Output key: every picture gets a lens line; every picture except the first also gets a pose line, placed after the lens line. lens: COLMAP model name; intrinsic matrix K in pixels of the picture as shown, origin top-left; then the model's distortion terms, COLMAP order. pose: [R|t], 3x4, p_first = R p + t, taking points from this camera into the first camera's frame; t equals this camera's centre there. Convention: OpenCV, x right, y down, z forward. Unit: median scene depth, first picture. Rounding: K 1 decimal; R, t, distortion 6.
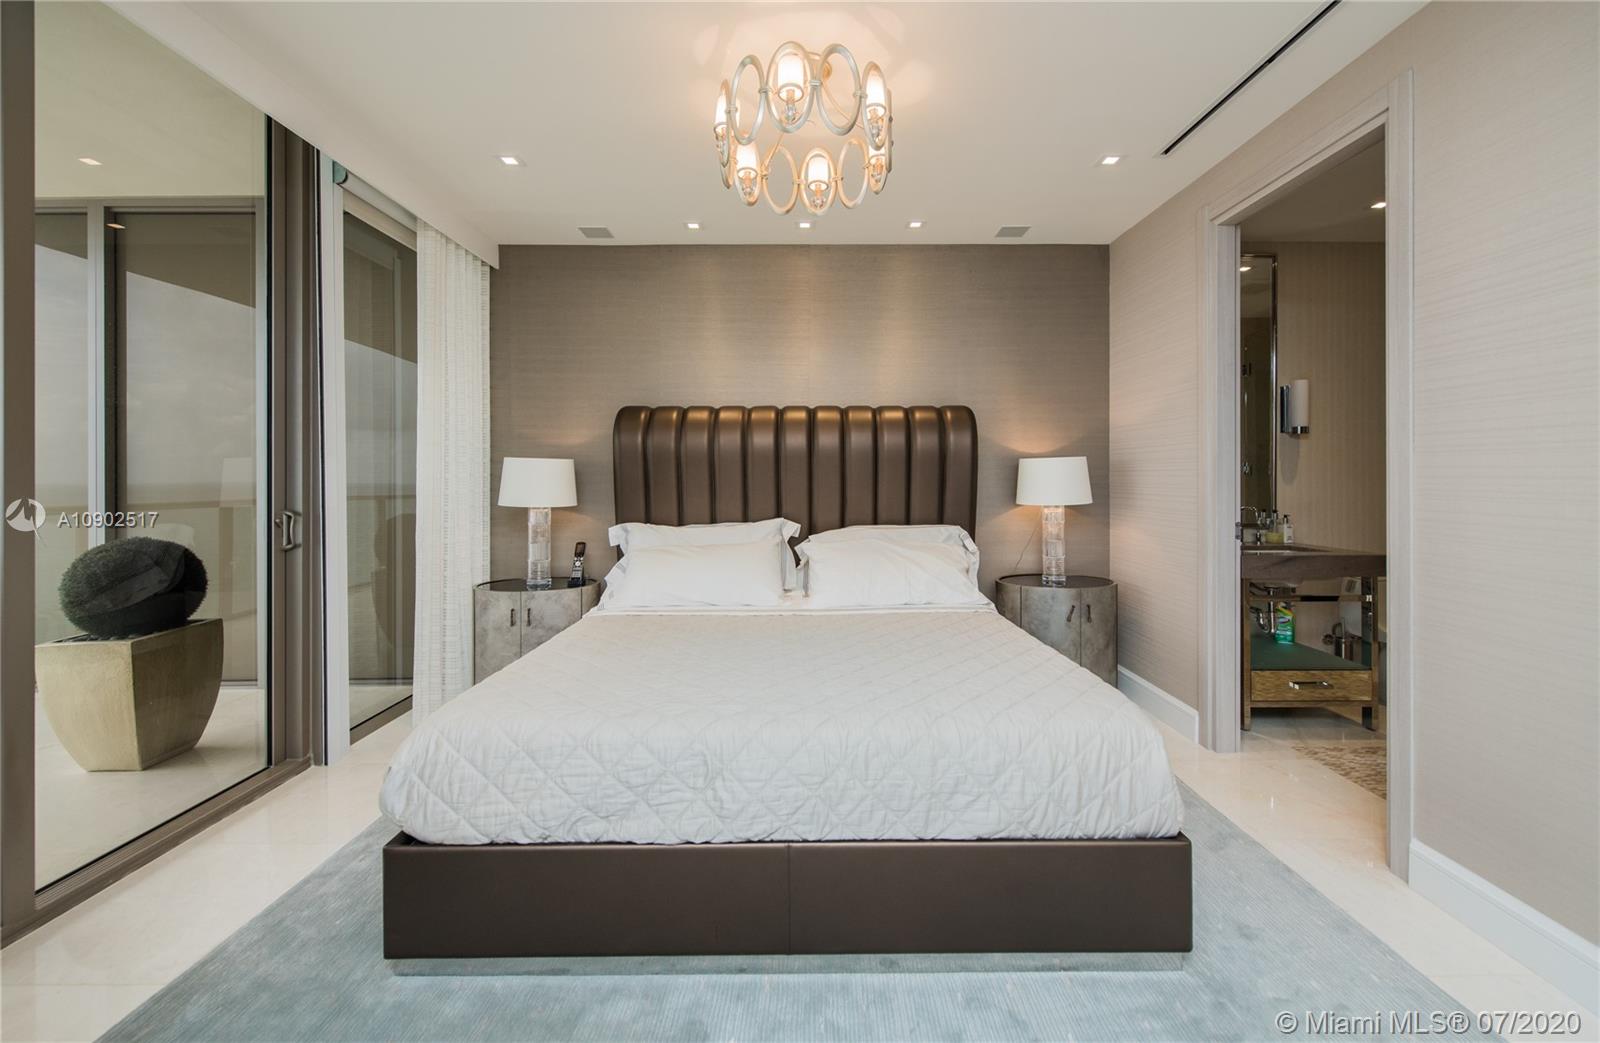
lens RADIAL K [[637.4, 0, 801.4], [0, 637.4, 482.9], [0, 0, 1]] dist [-0.002218, 0.004373]
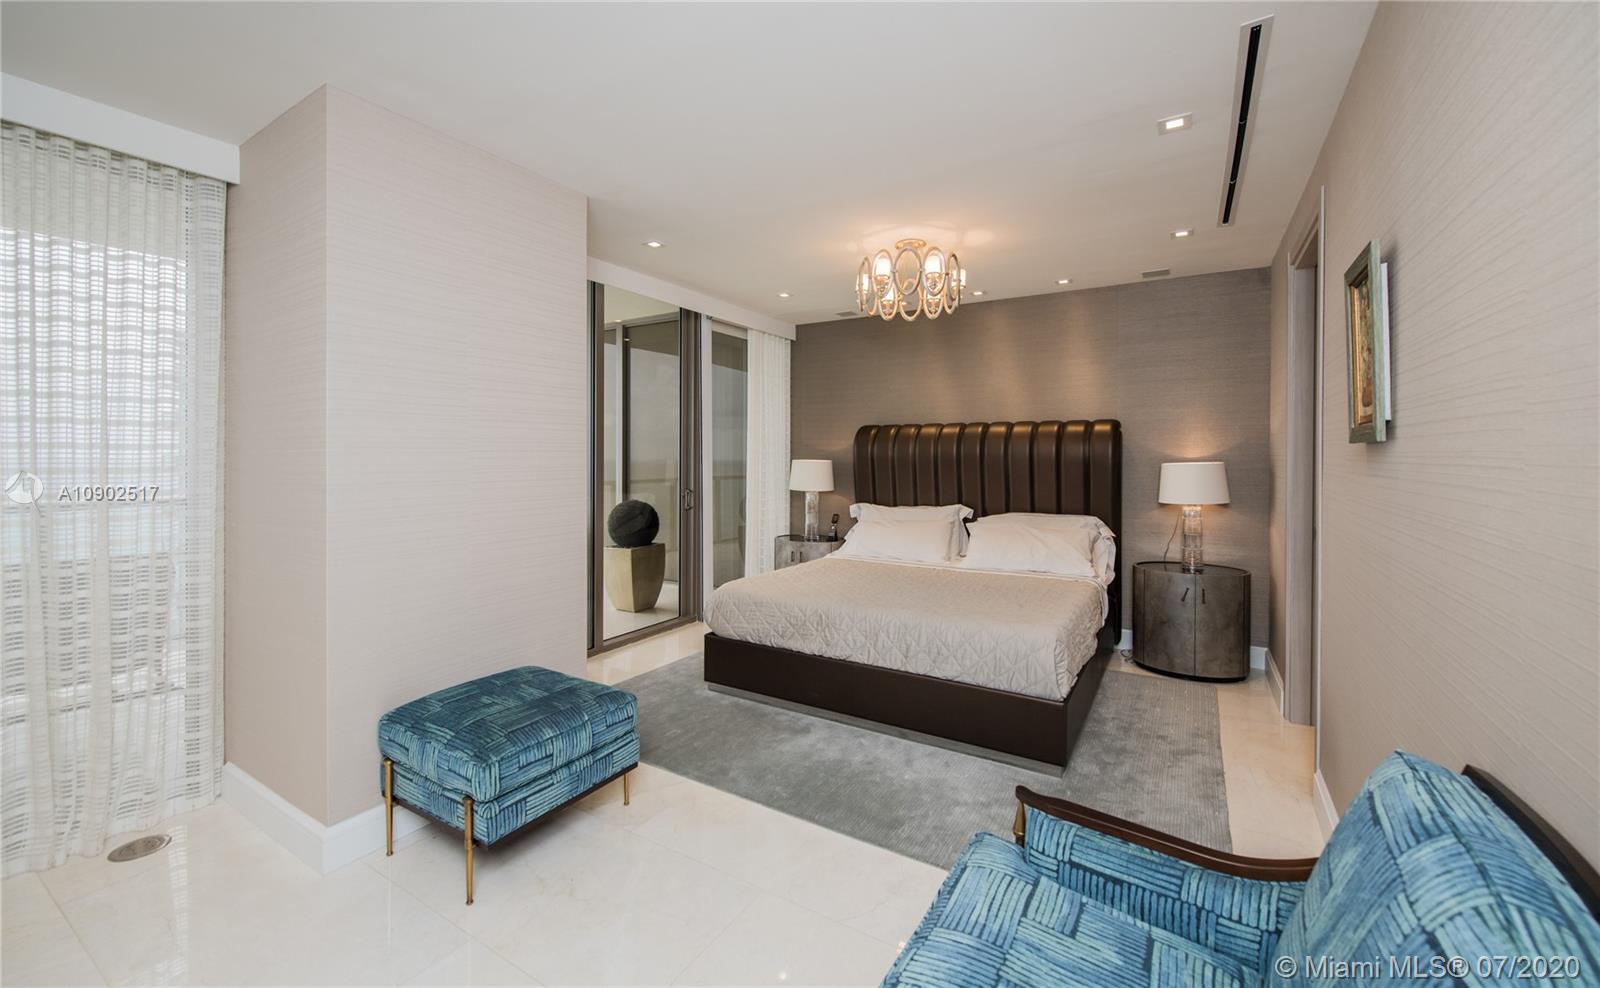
lens RADIAL K [[631.5, 0, 797.4], [0, 631.5, 462.4], [0, 0, 1]] dist [0.000349, 0.000003]
pose [[0.848791, 0.009309, -0.528647, 0.409099], [-0.010773, 0.999942, 0.000311, -0.034491], [0.528619, 0.005431, 0.848842, -0.381493]]
